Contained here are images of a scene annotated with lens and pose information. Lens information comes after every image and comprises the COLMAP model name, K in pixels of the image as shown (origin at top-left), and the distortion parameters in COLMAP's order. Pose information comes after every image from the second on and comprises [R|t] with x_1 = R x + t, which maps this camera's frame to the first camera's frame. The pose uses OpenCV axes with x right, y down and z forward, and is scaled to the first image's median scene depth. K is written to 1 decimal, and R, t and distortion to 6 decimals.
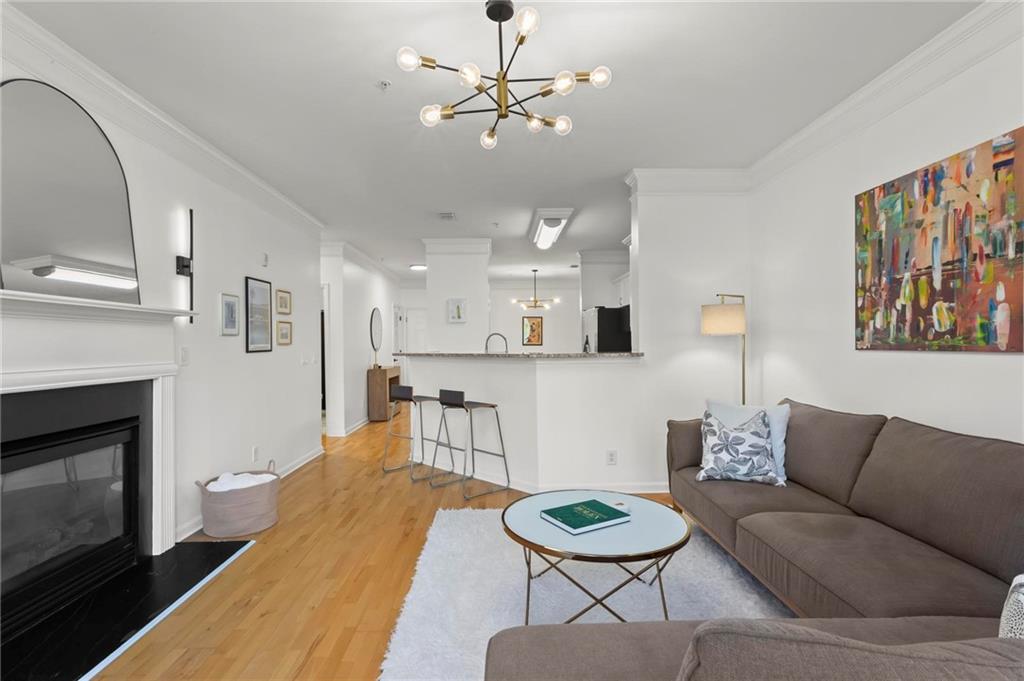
lens RADIAL K [[493.2, 0, 508.3], [0, 493.2, 344.7], [0, 0, 1]] dist [0.005525, 0.001714]
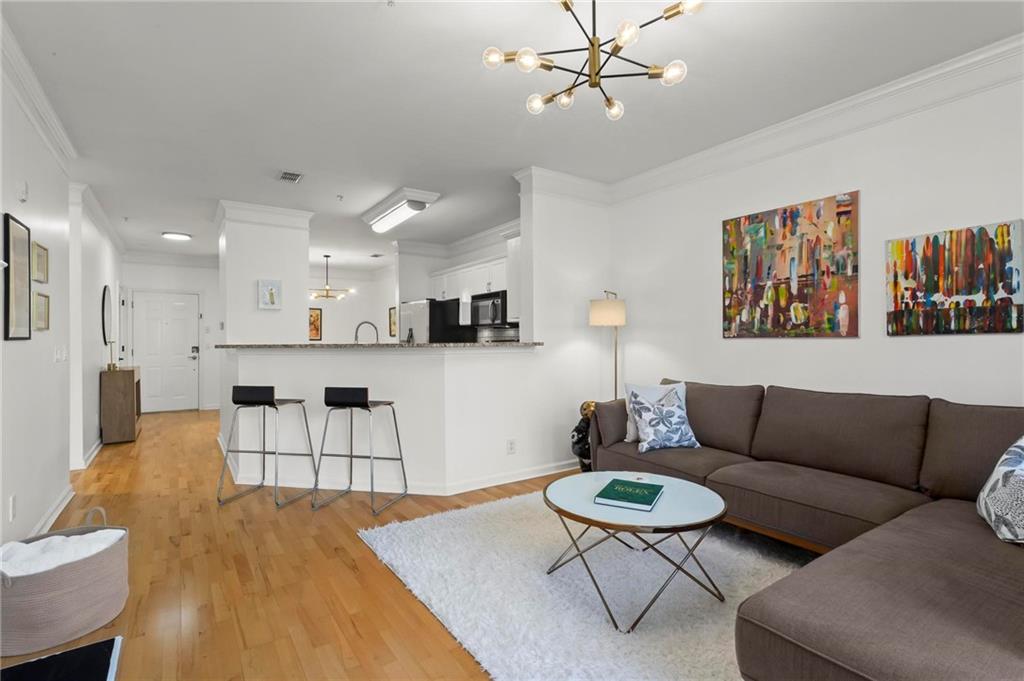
lens RADIAL K [[493.2, 0, 512.6], [0, 493.2, 339.6], [0, 0, 1]] dist [0.005525, 0.001714]
pose [[0.834139, 0.006892, 0.551511, -0.496341], [-0.001842, 0.999951, -0.009709, 0.028868], [-0.551551, 0.007082, 0.834111, 0.219864]]
